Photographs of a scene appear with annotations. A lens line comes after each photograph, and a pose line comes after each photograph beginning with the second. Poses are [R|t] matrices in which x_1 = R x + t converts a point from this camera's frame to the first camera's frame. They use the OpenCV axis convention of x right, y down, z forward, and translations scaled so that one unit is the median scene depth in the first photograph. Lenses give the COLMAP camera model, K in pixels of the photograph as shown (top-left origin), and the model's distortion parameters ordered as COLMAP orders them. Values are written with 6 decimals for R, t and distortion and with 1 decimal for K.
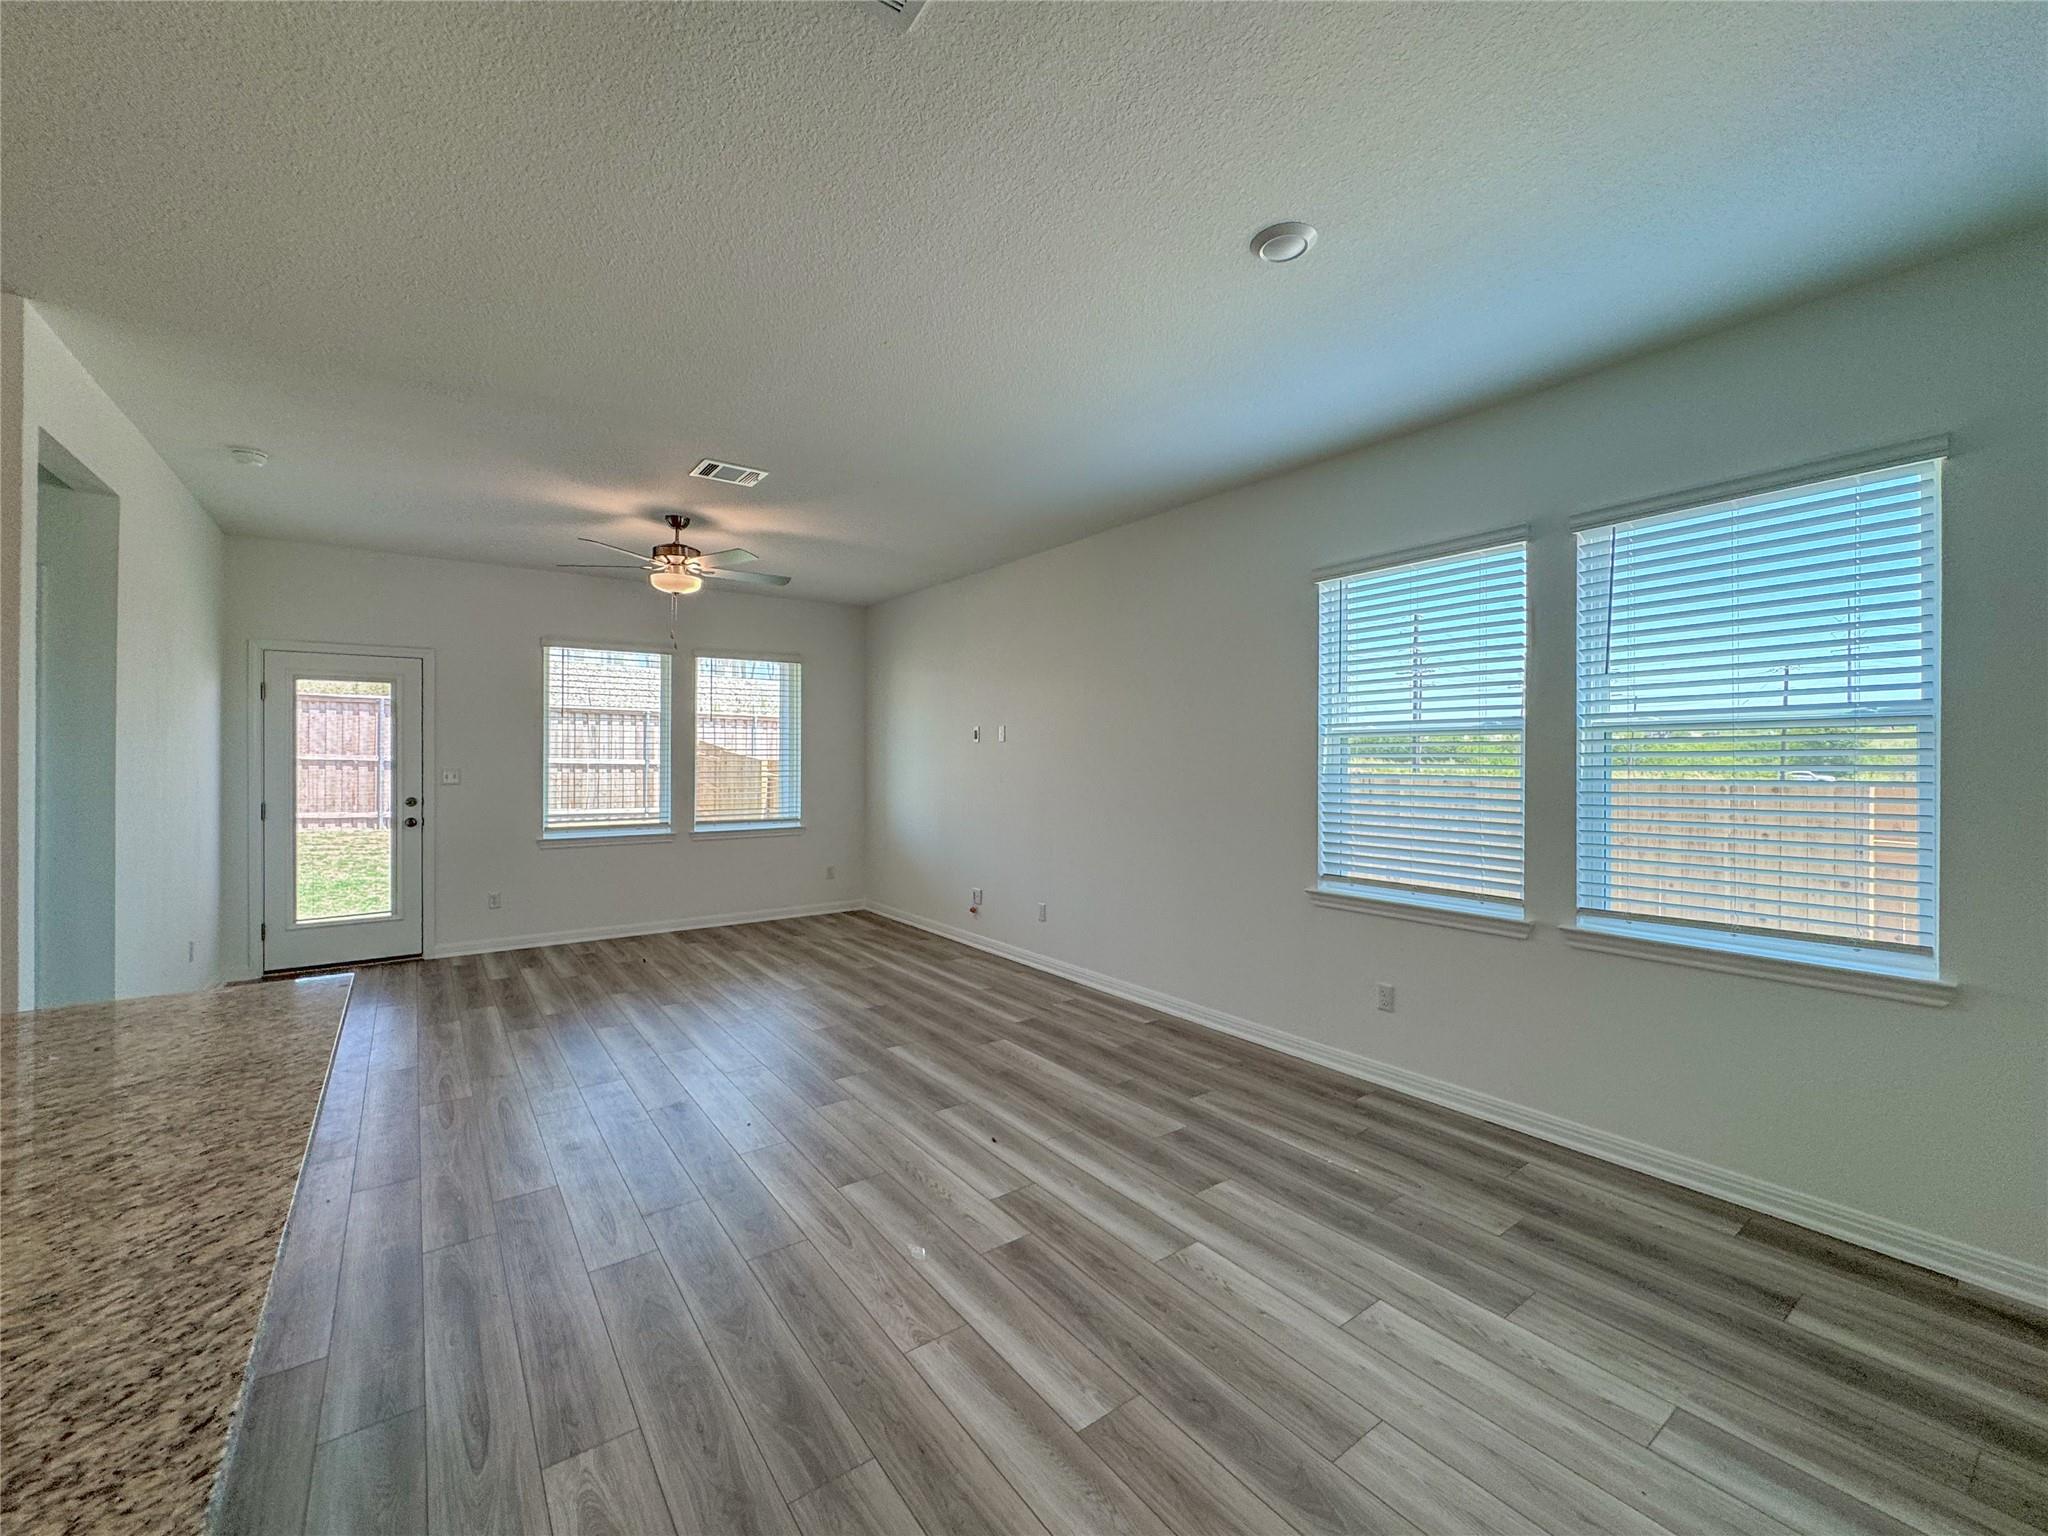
lens RADIAL K [[857.8, 0, 1020.2], [0, 857.8, 764.6], [0, 0, 1]] dist [0.001183, 0.000436]
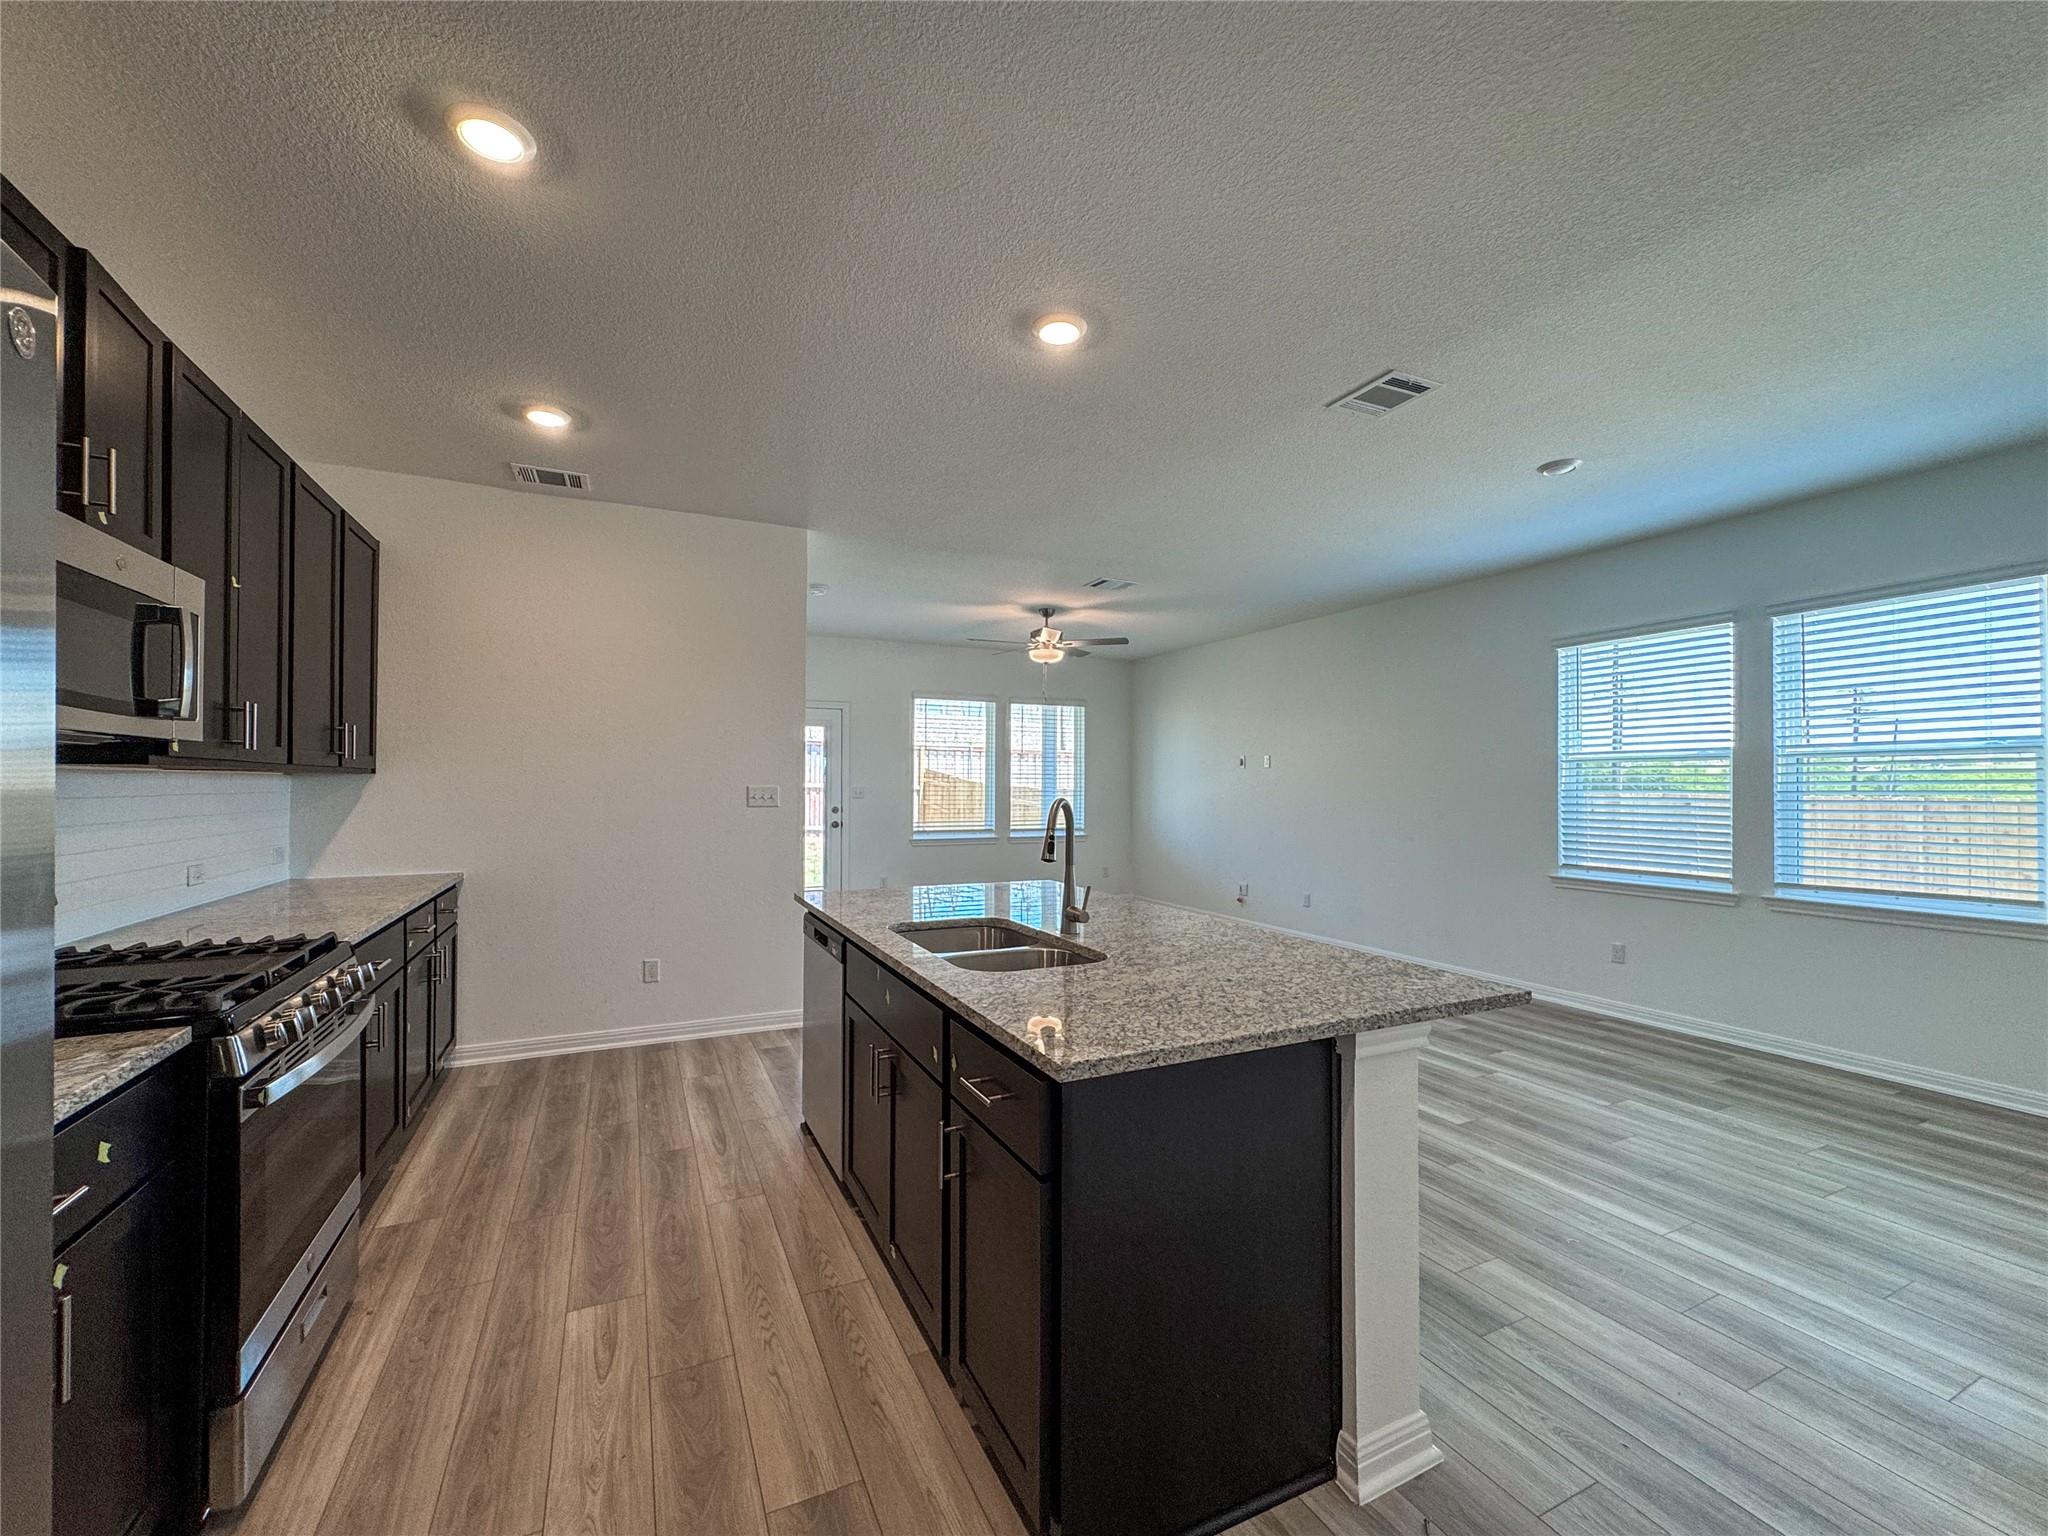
lens RADIAL K [[826.8, 0, 1009.4], [0, 826.8, 780.2], [0, 0, 1]] dist [0.002221, 0.000222]
pose [[0.980204, 0.003205, -0.197965, -0.309253], [-0.006359, 0.999863, -0.015296, 0.026754], [0.197889, 0.016252, 0.980090, -0.574934]]
